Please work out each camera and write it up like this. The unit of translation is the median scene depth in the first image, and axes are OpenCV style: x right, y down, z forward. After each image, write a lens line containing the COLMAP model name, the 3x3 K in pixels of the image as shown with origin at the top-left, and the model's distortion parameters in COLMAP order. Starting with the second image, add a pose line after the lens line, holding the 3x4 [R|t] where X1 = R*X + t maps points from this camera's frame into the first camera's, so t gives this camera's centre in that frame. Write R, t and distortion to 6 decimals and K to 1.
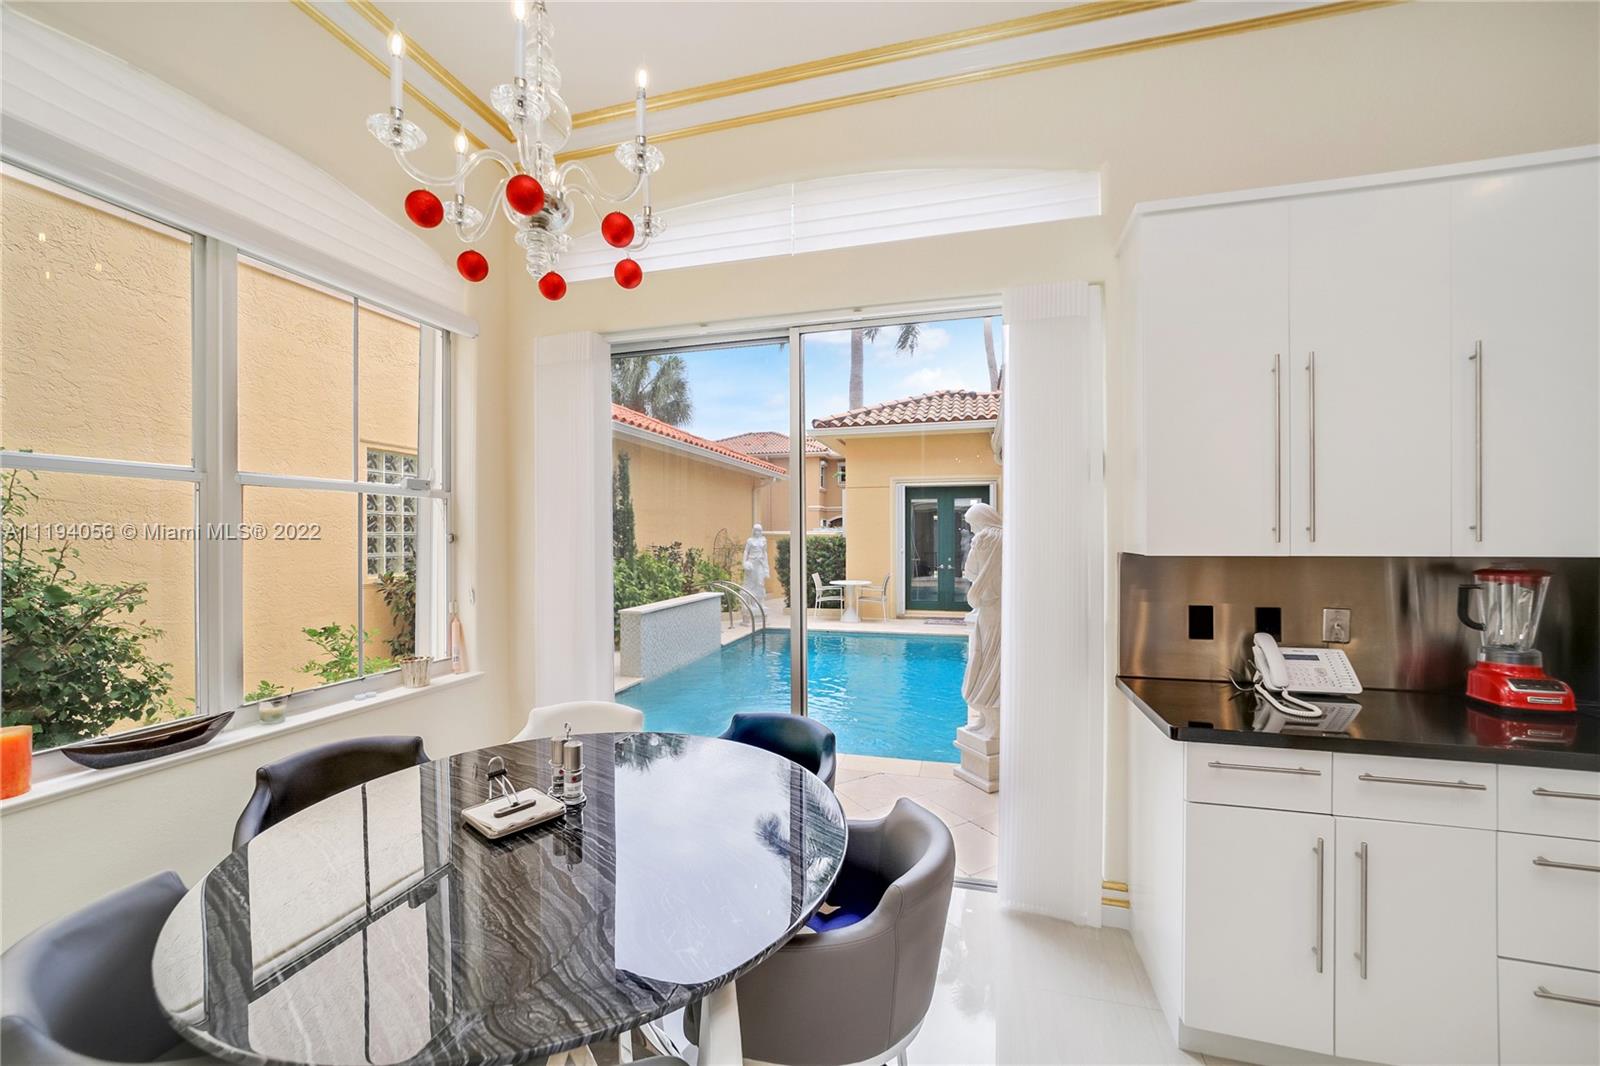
lens RADIAL K [[611.5, 0, 798.0], [0, 611.5, 540.4], [0, 0, 1]] dist [-0.009736, 0.000405]
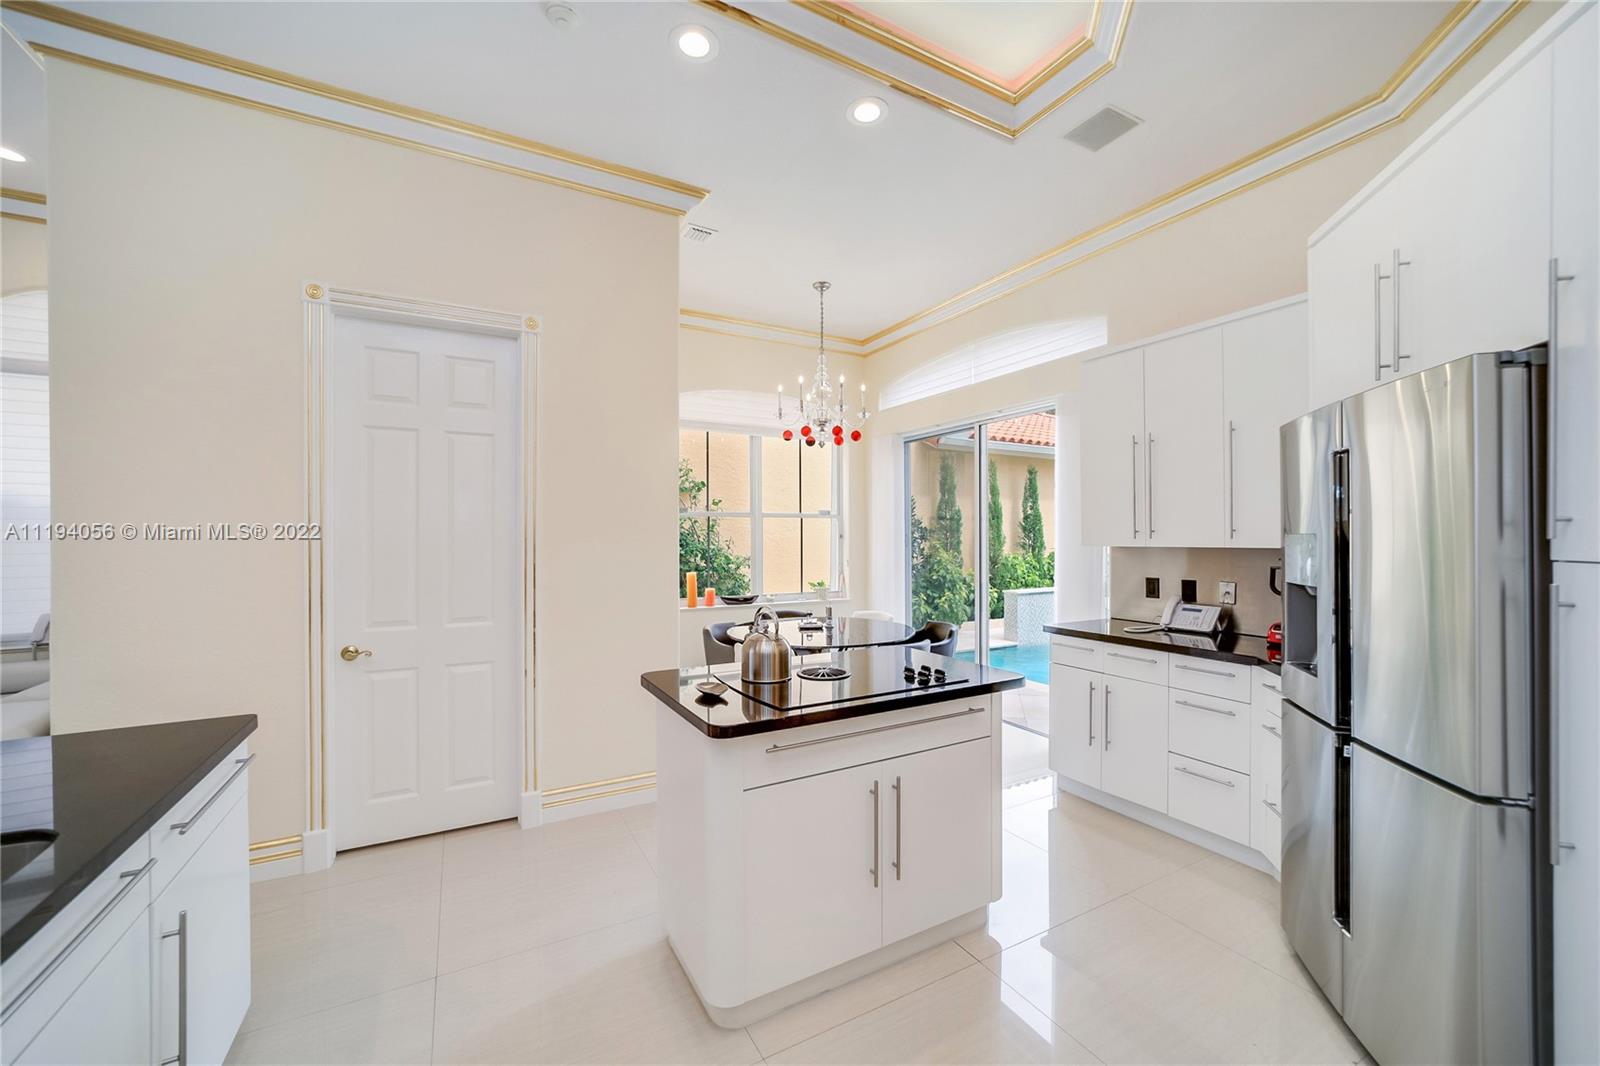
lens RADIAL K [[637.2, 0, 806.5], [0, 637.2, 536.8], [0, 0, 1]] dist [-0.009189, 0.000235]
pose [[0.702669, 0.001153, -0.711516, 0.862256], [-0.004963, 0.999982, -0.003280, 0.005226], [0.711500, 0.005836, 0.702662, -0.609898]]
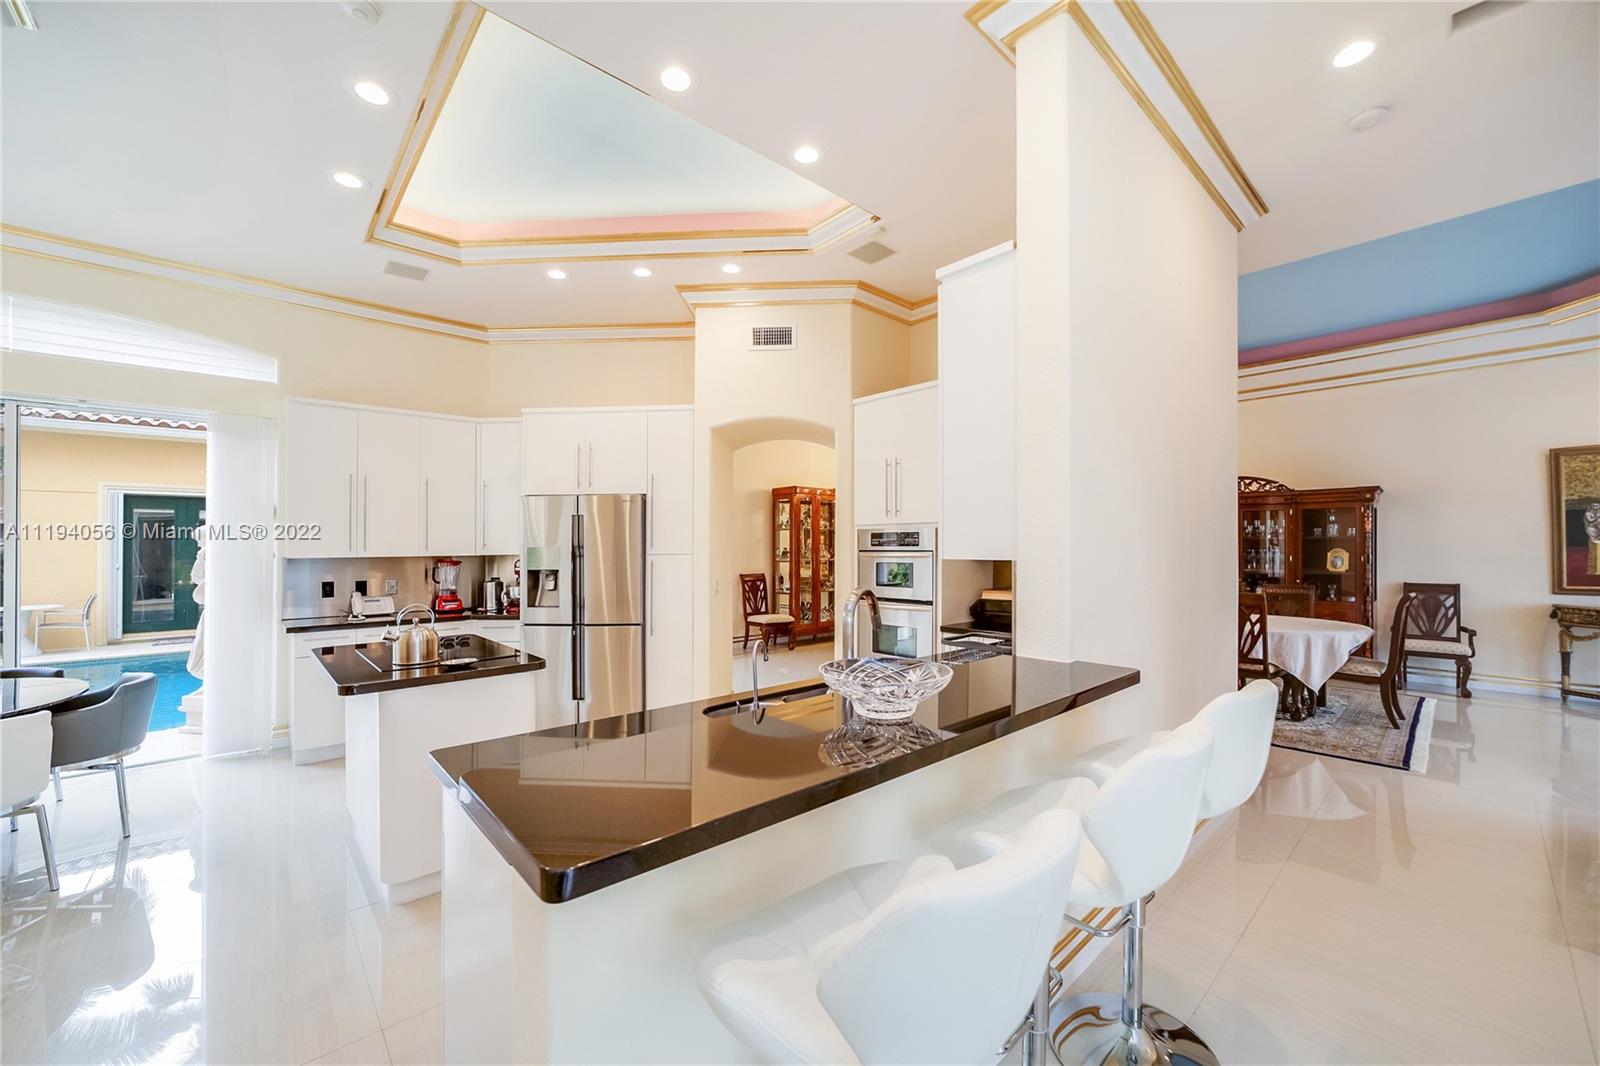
lens RADIAL K [[621.5, 0, 787.6], [0, 621.5, 541.7], [0, 0, 1]] dist [-0.007784, 0.000472]
pose [[0.540234, 0.007234, 0.841484, -0.201947], [0.005829, 0.999907, -0.012338, 0.002482], [-0.841495, 0.011570, 0.540141, -1.060646]]
